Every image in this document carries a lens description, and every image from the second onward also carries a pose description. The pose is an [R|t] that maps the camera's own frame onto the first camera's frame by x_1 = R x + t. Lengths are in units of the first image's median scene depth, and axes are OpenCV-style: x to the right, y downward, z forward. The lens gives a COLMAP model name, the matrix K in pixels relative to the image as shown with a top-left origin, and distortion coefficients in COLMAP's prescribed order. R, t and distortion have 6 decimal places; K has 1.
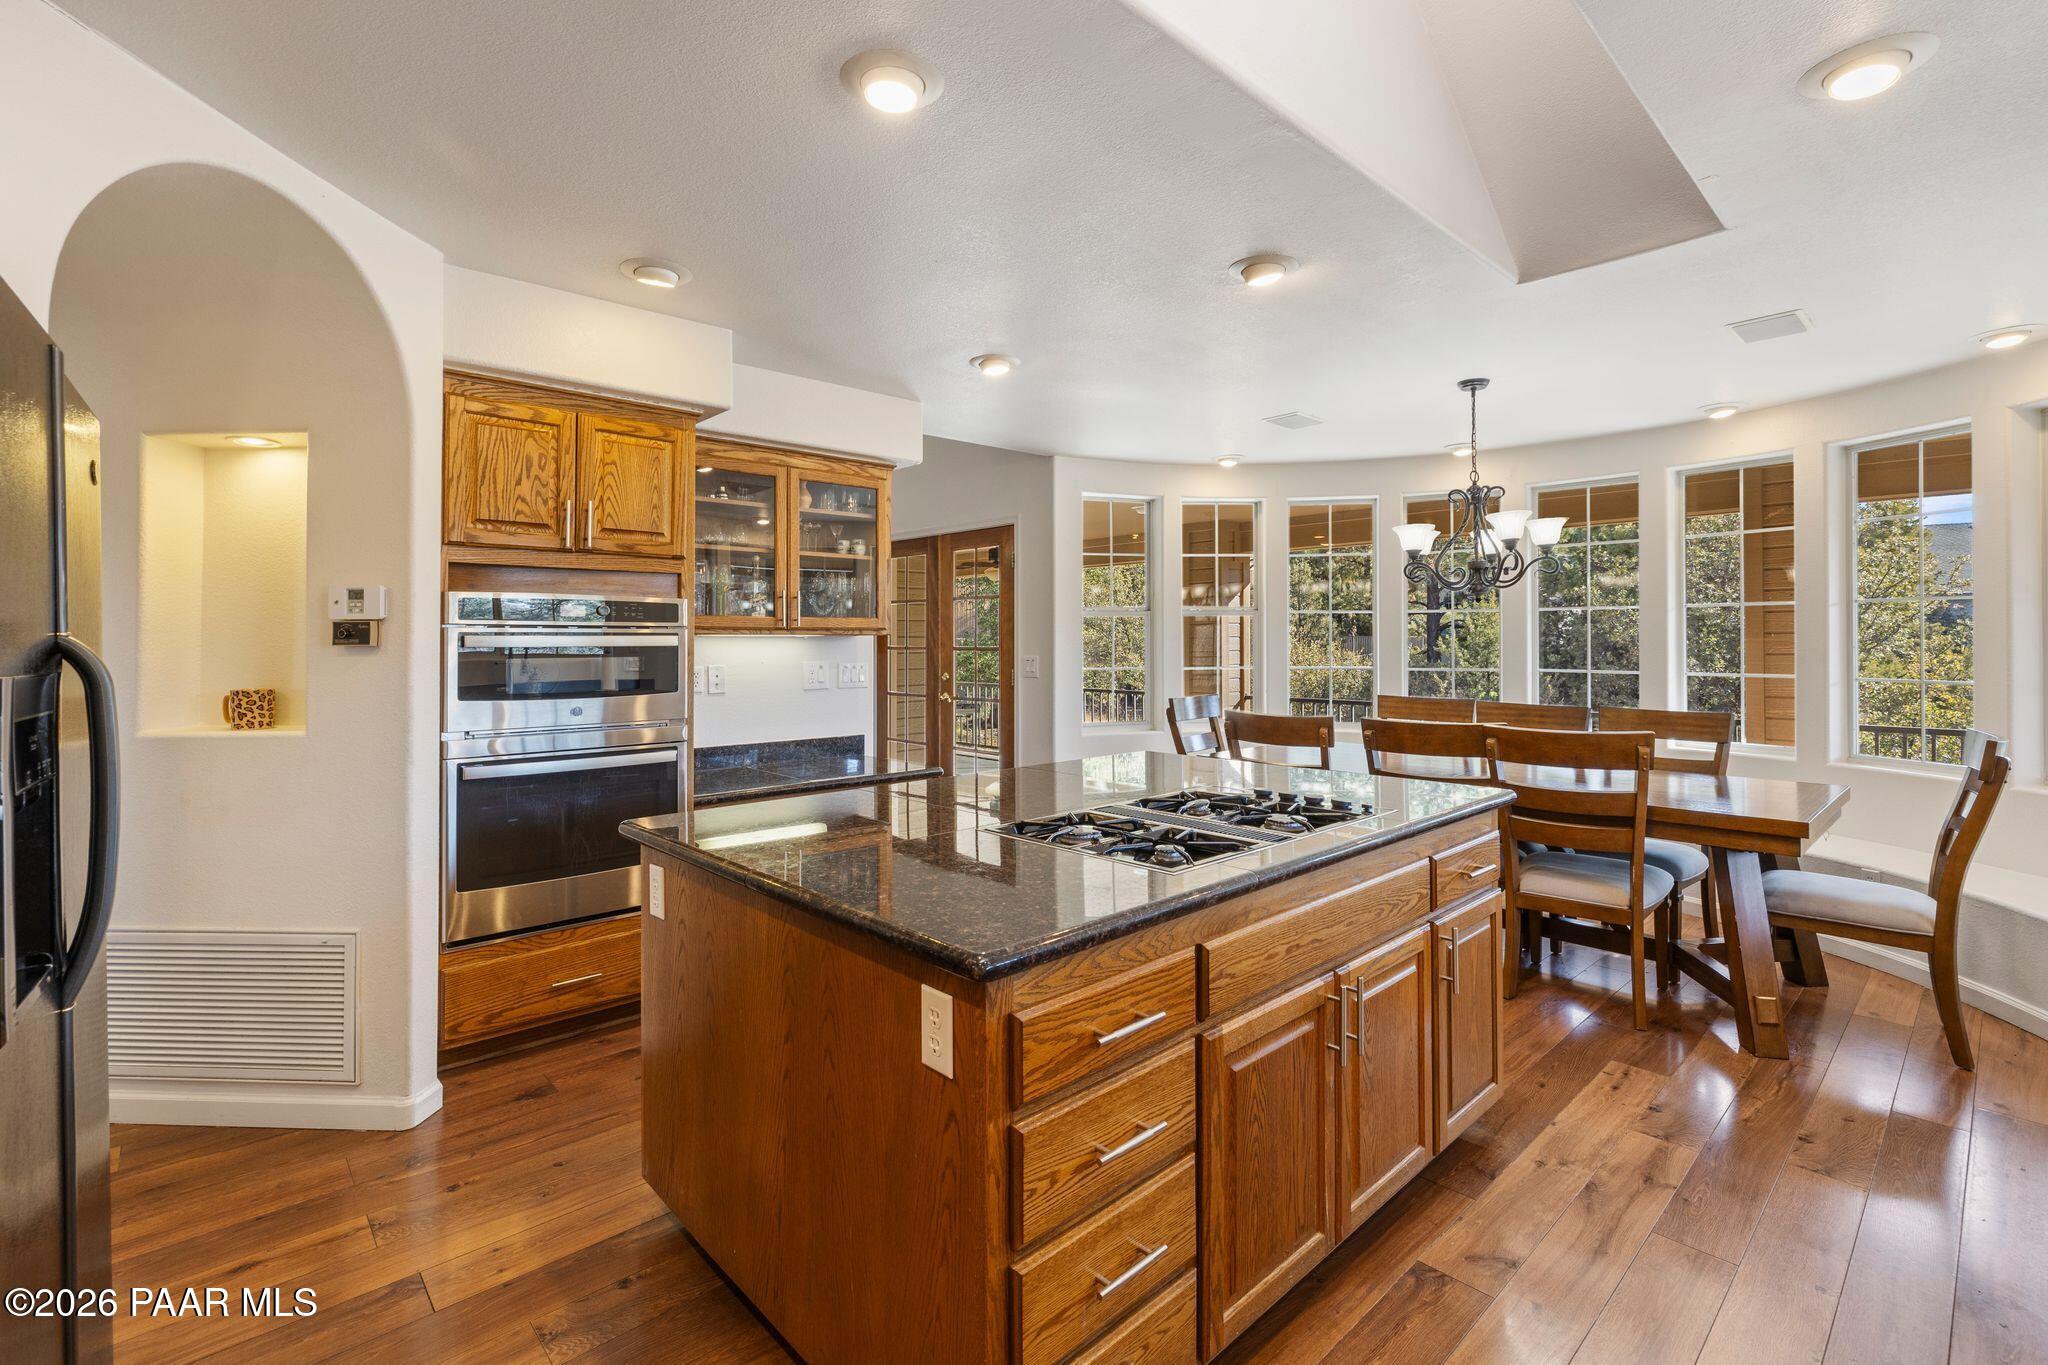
lens RADIAL K [[925.1, 0, 1019.4], [0, 925.1, 634.6], [0, 0, 1]] dist [-0.000500, -0.000166]
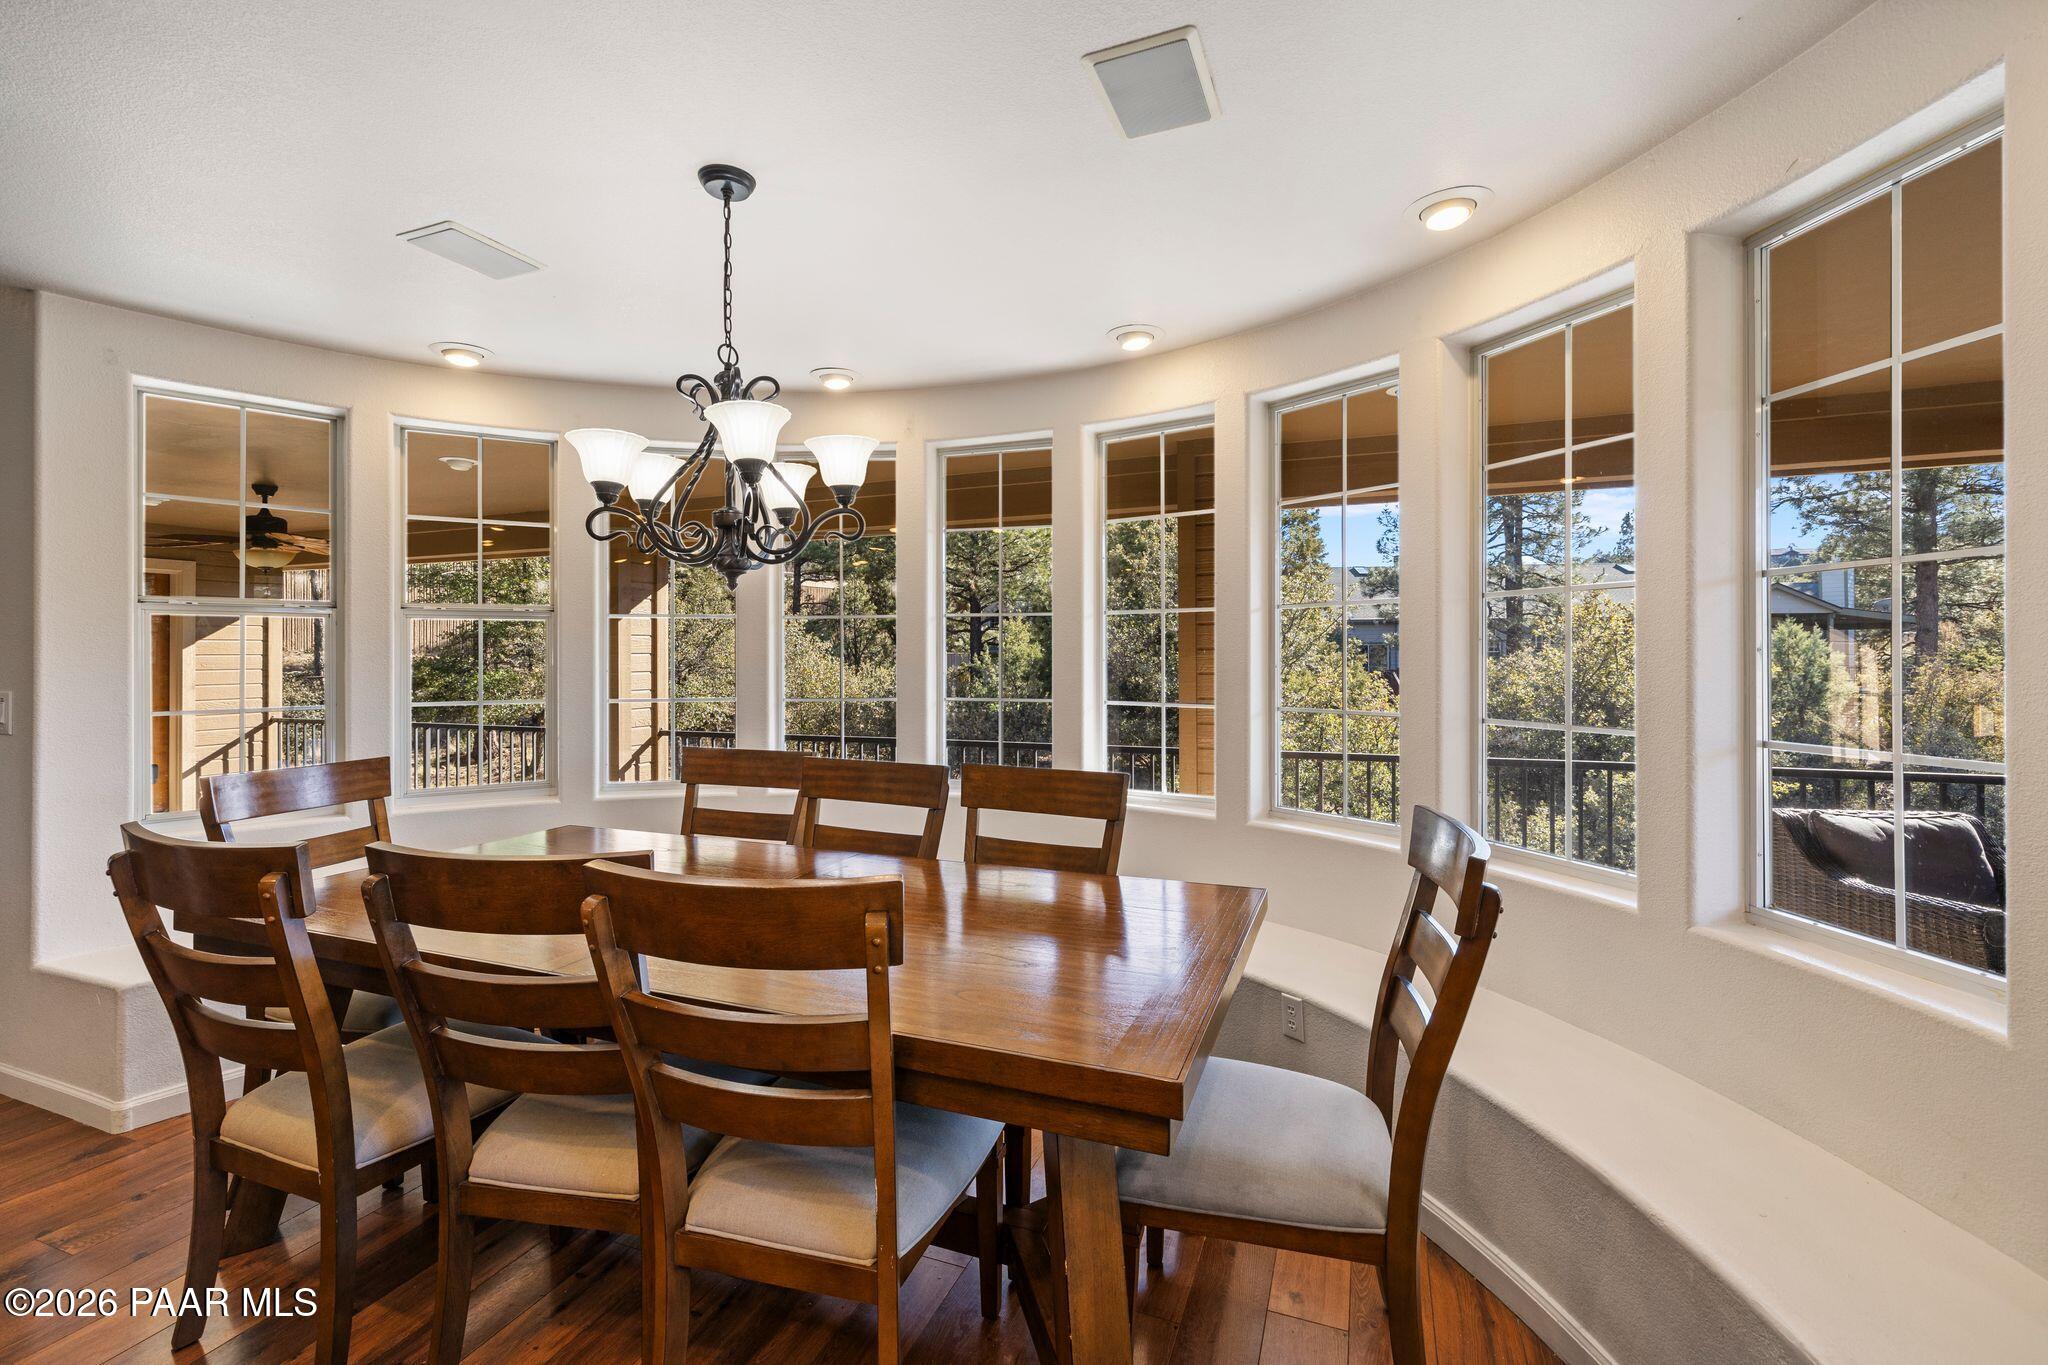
lens RADIAL K [[861.0, 0, 1023.7], [0, 861.0, 658.9], [0, 0, 1]] dist [0.000724, -0.000017]
pose [[0.903772, -0.003164, 0.428004, 0.364577], [-0.000473, 0.999965, 0.008390, 0.001608], [-0.428015, -0.007785, 0.903738, 0.396506]]
